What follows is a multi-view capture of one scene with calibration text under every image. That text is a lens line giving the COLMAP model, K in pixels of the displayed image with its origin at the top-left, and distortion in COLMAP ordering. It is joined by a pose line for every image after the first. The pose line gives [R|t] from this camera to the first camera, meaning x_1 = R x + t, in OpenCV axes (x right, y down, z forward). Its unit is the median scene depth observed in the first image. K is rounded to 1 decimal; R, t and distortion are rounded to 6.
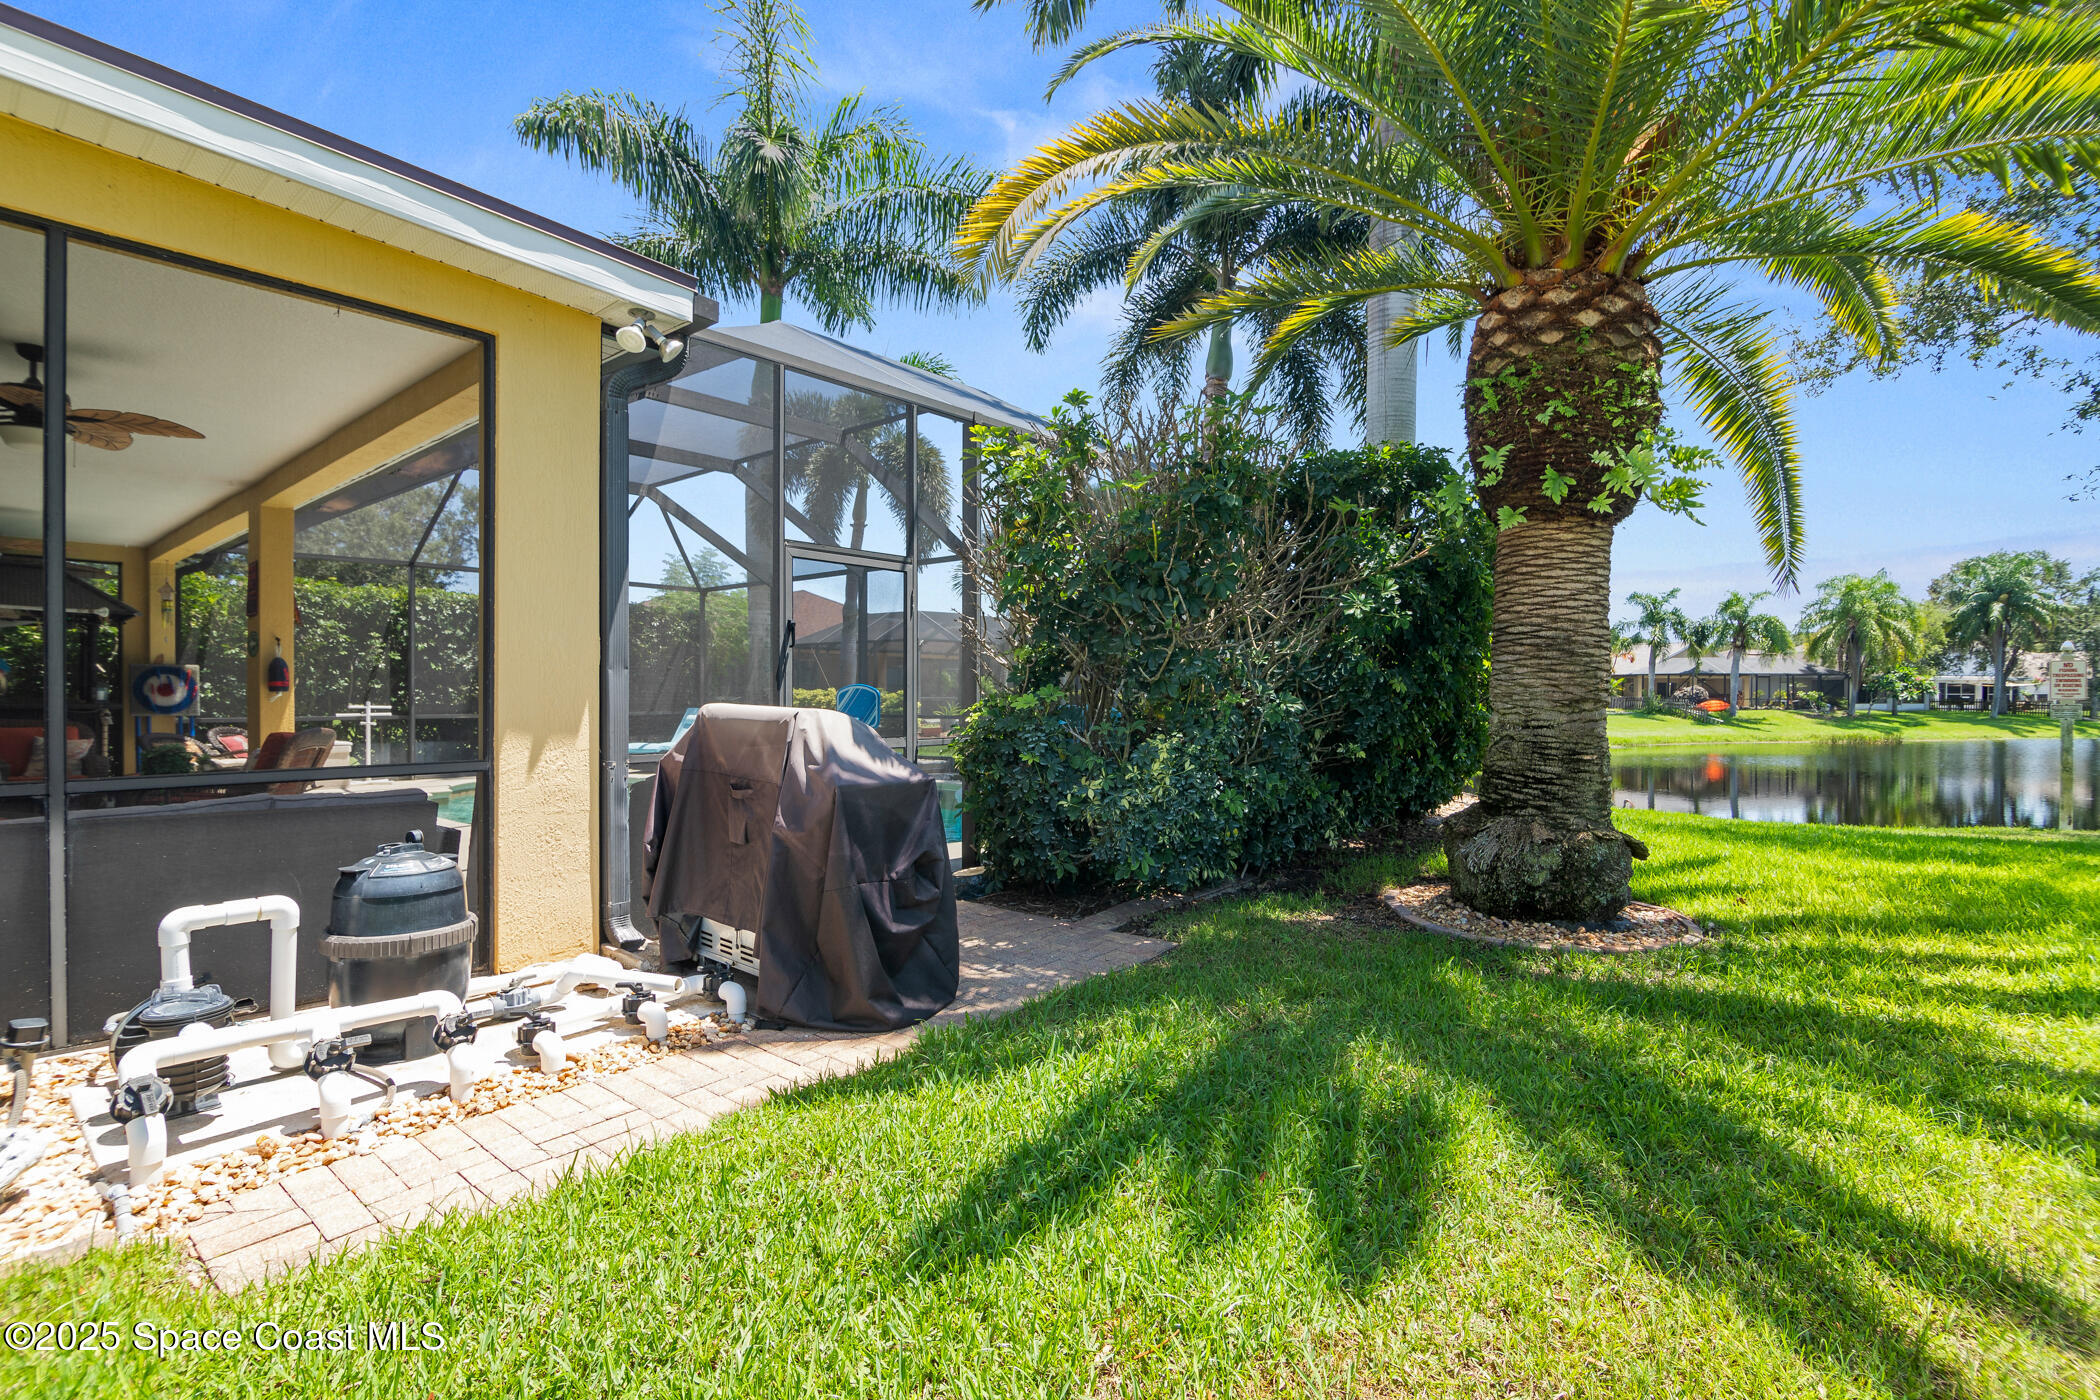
lens RADIAL K [[990.2, 0, 1035.7], [0, 990.2, 706.5], [0, 0, 1]] dist [-0.002681, -0.002200]
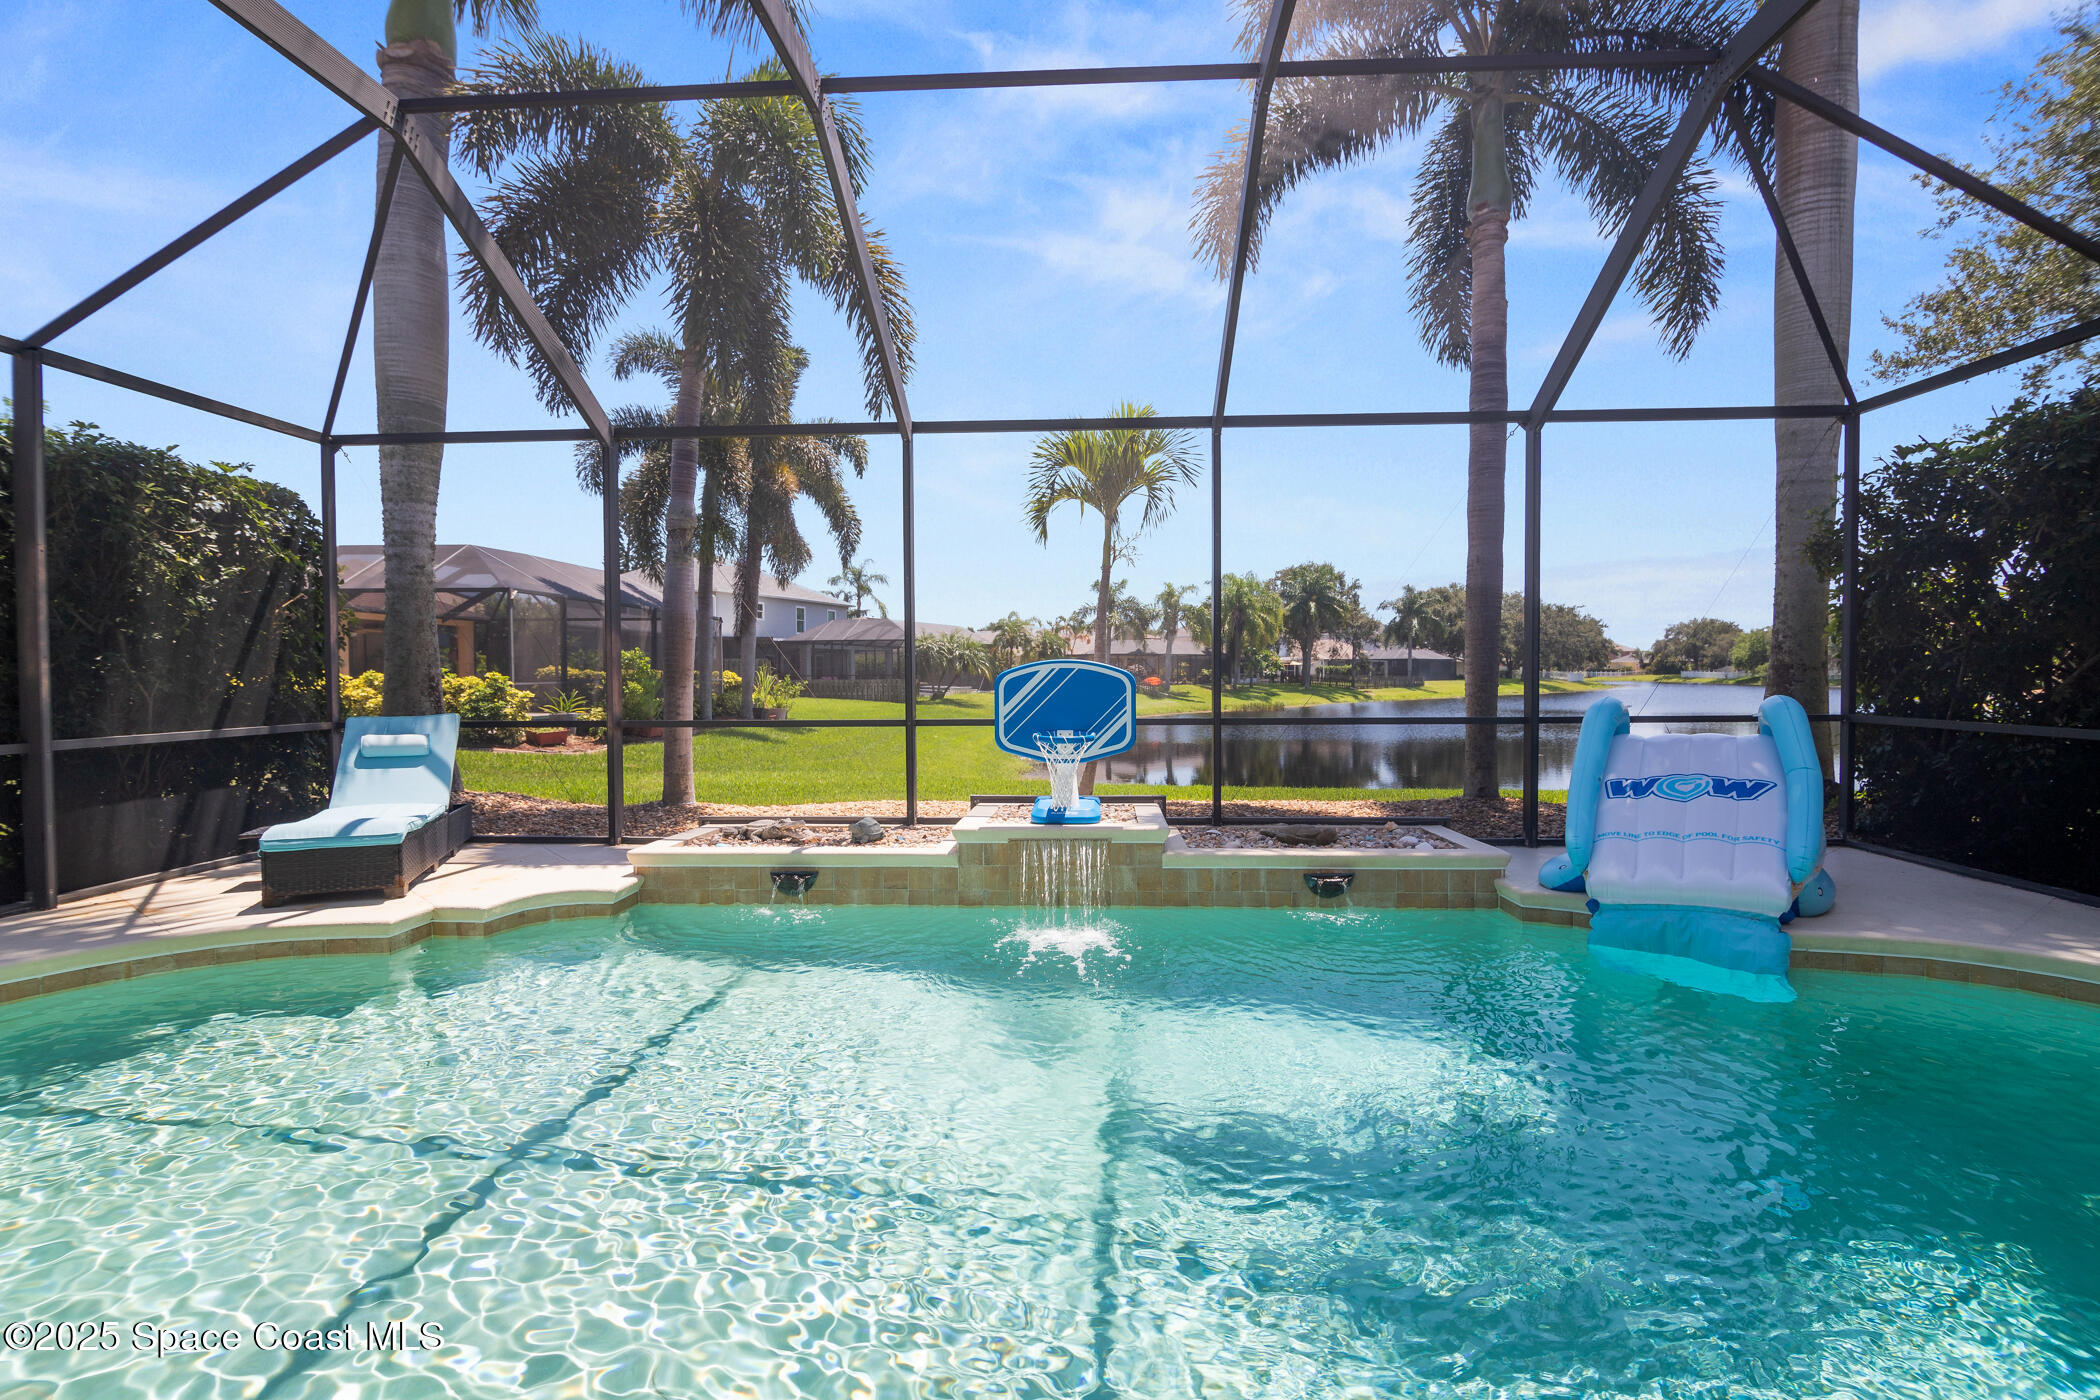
lens RADIAL K [[990.2, 0, 1041.2], [0, 990.2, 689.4], [0, 0, 1]] dist [-0.002681, -0.002200]
pose [[0.795915, -0.015108, 0.605220, -0.124888], [0.012582, 0.999885, 0.008414, -0.003364], [-0.605278, 0.000918, 0.796013, 0.167551]]
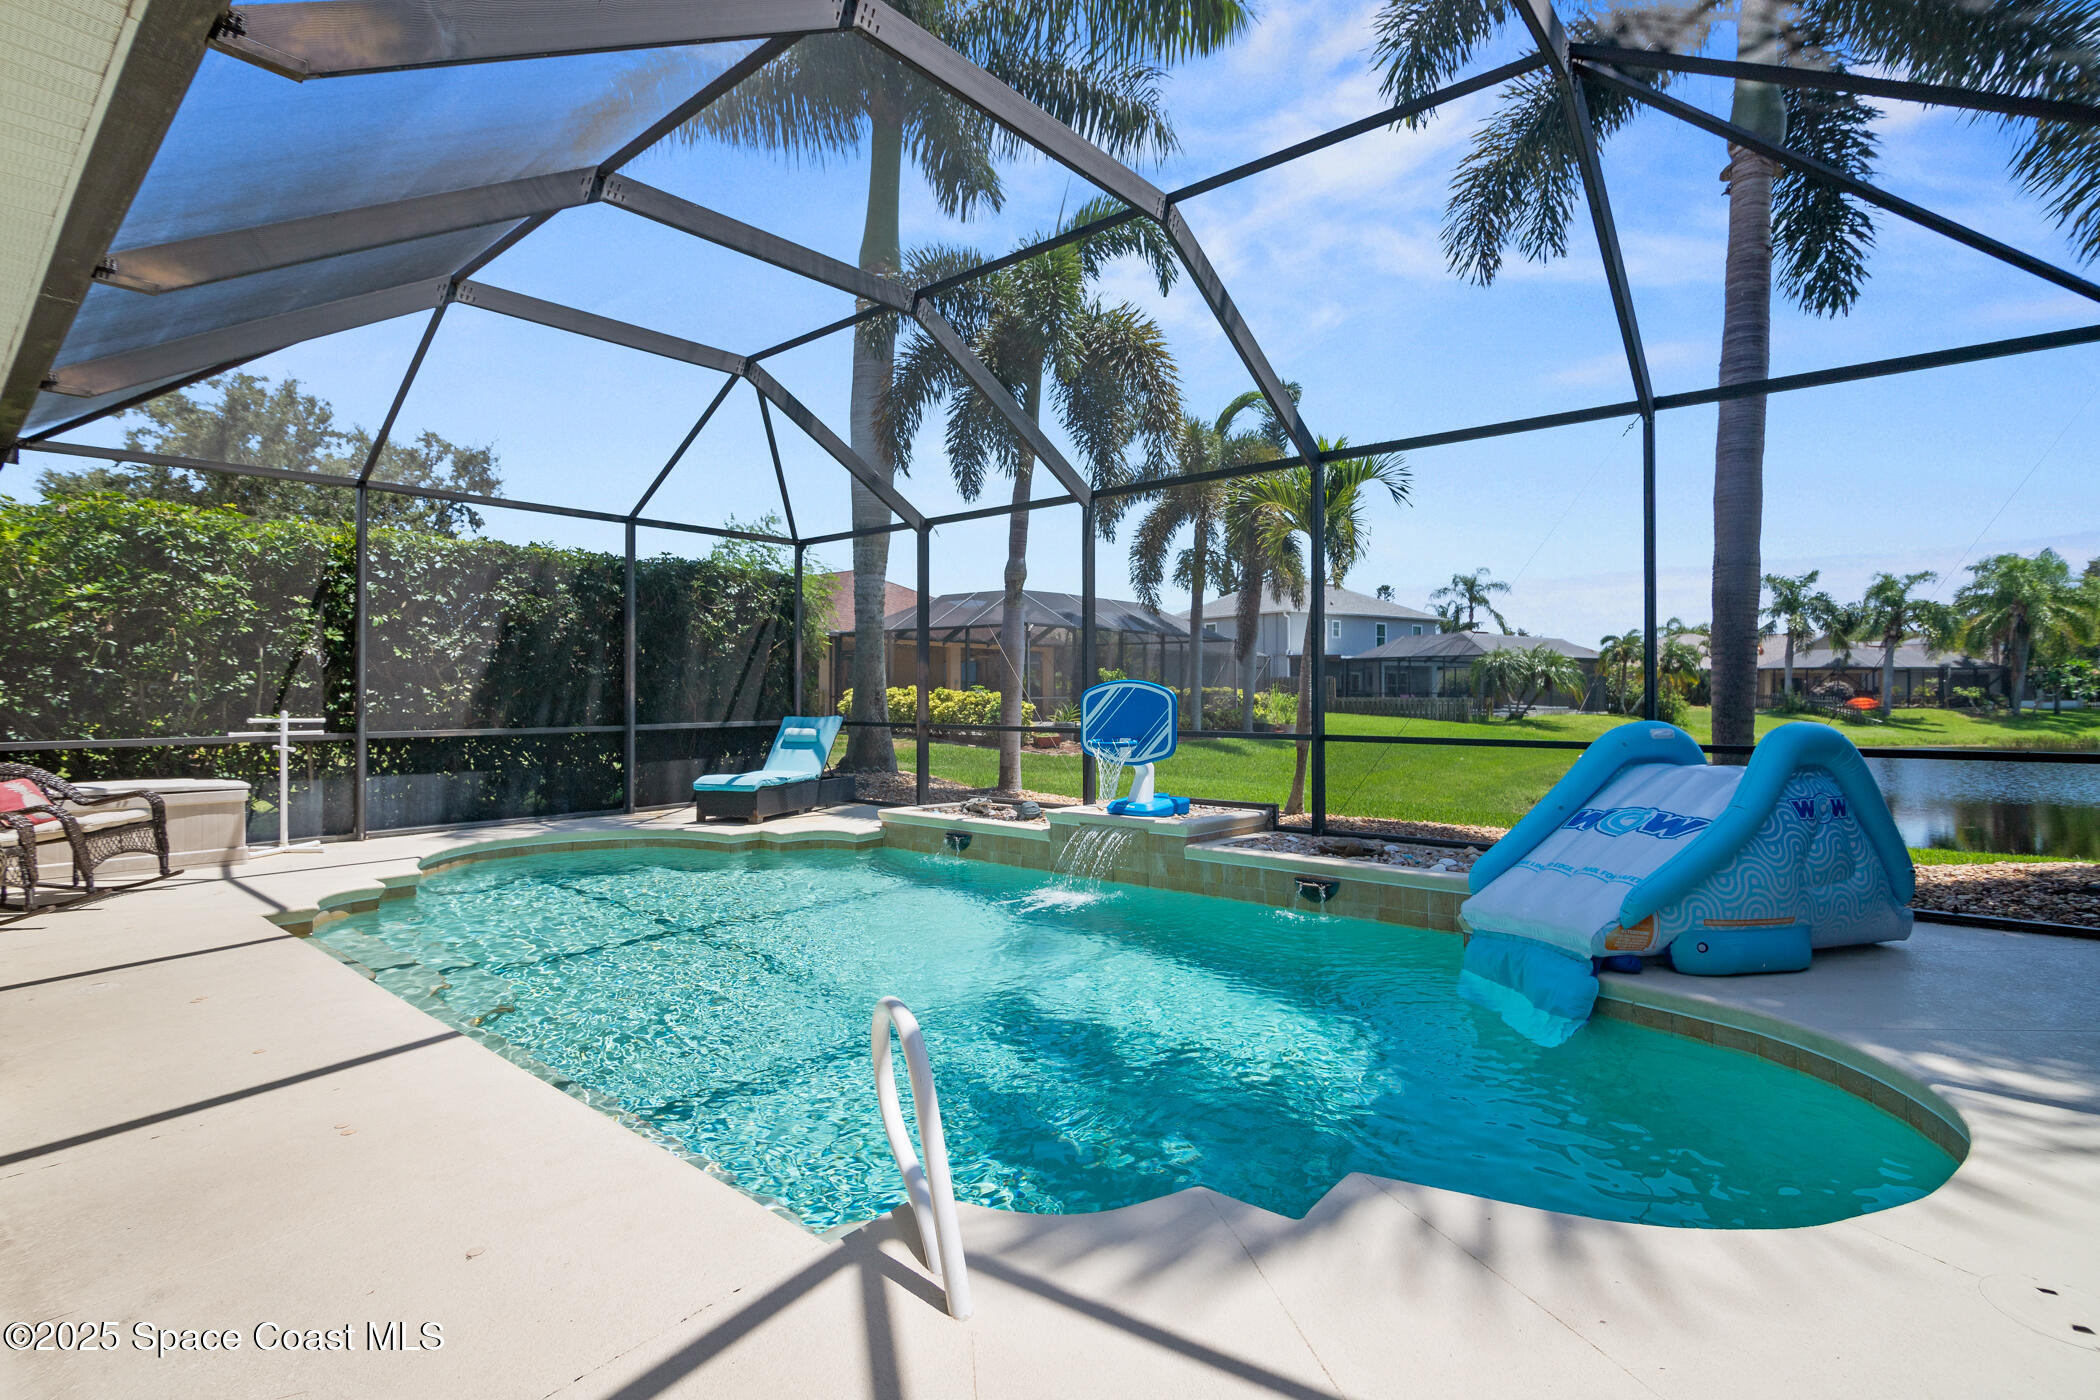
lens RADIAL K [[990.2, 0, 1018.4], [0, 990.2, 701.4], [0, 0, 1]] dist [-0.002681, -0.002200]
pose [[0.999964, -0.001338, -0.008417, -0.064375], [0.001330, 0.999999, -0.001054, -0.002701], [0.008418, 0.001042, 0.999964, 0.114598]]
